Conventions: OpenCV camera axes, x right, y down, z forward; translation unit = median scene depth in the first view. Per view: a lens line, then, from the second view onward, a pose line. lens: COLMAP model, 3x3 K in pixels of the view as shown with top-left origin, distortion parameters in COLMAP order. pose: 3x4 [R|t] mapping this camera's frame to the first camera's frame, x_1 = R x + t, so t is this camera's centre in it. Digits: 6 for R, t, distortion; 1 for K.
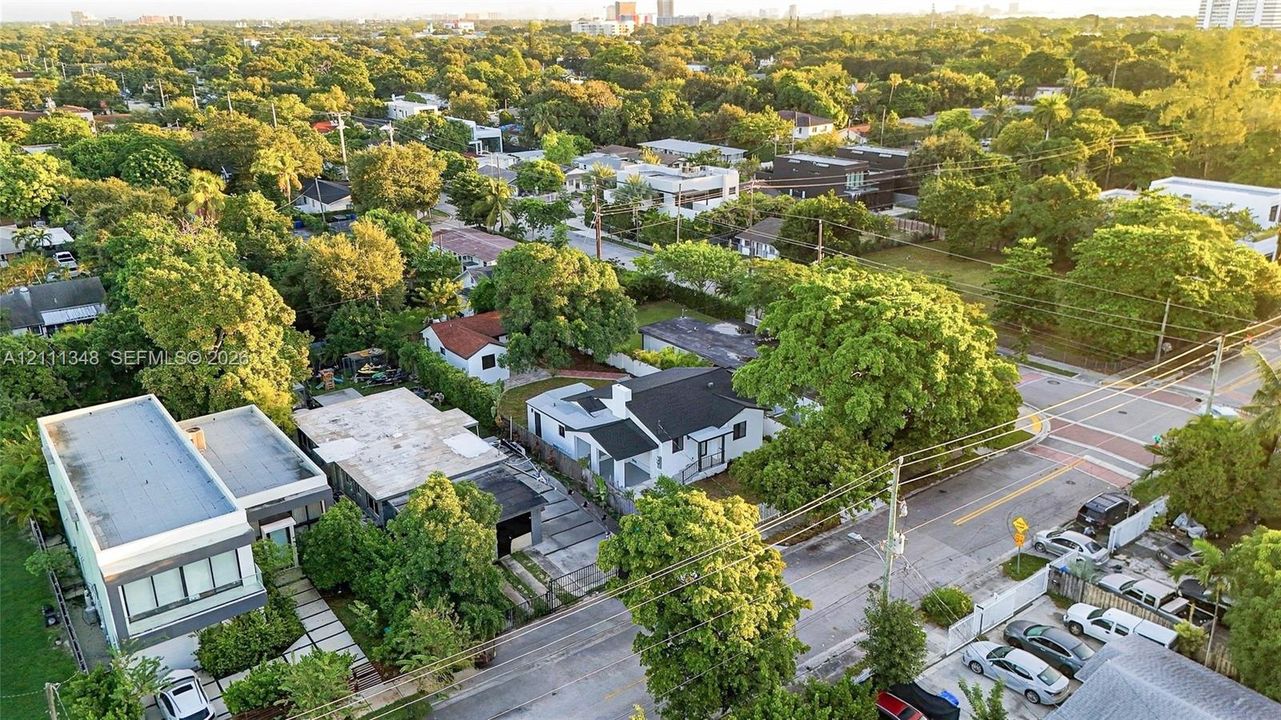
lens RADIAL K [[948.0, 0, 640.5], [0, 948.0, 360.0], [0, 0, 1]] dist [0.053375, -0.051269]
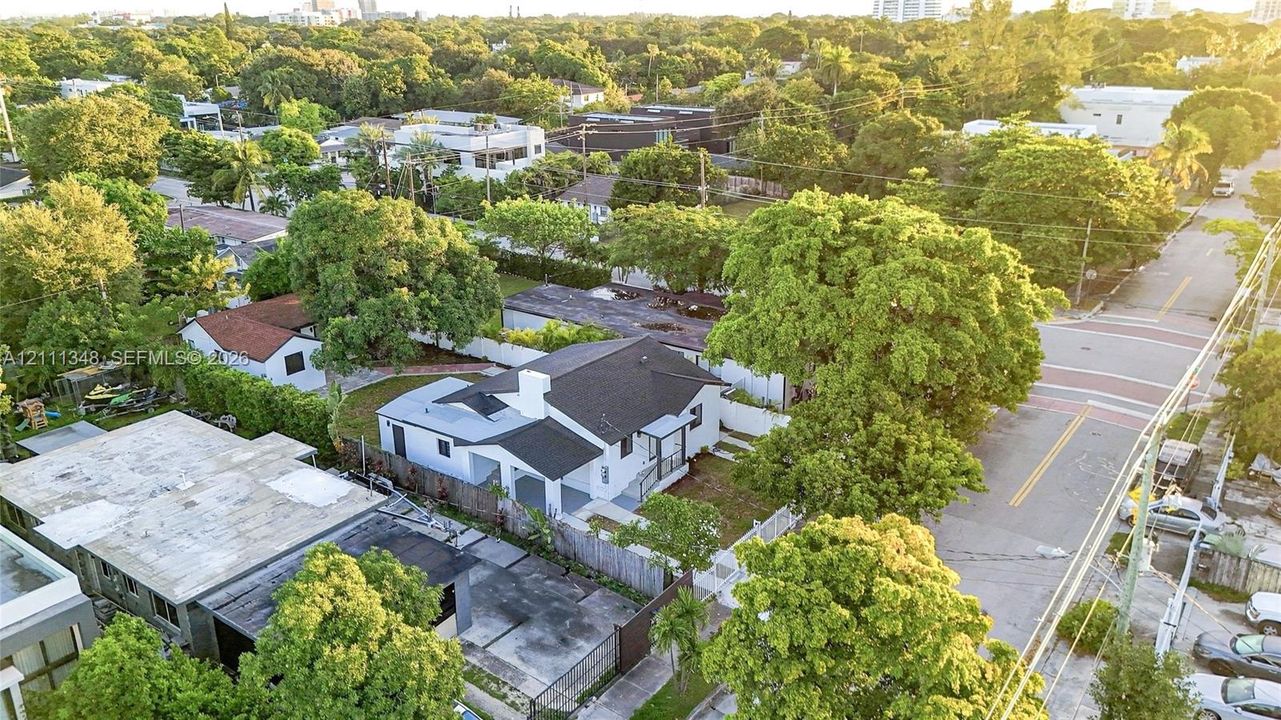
lens RADIAL K [[948.0, 0, 640.5], [0, 948.0, 360.0], [0, 0, 1]] dist [0.053375, -0.051269]
pose [[0.958503, -0.094901, 0.268823, -0.105780], [0.095217, 0.995385, 0.011893, 0.015181], [-0.268711, 0.014197, 0.963116, 0.259813]]
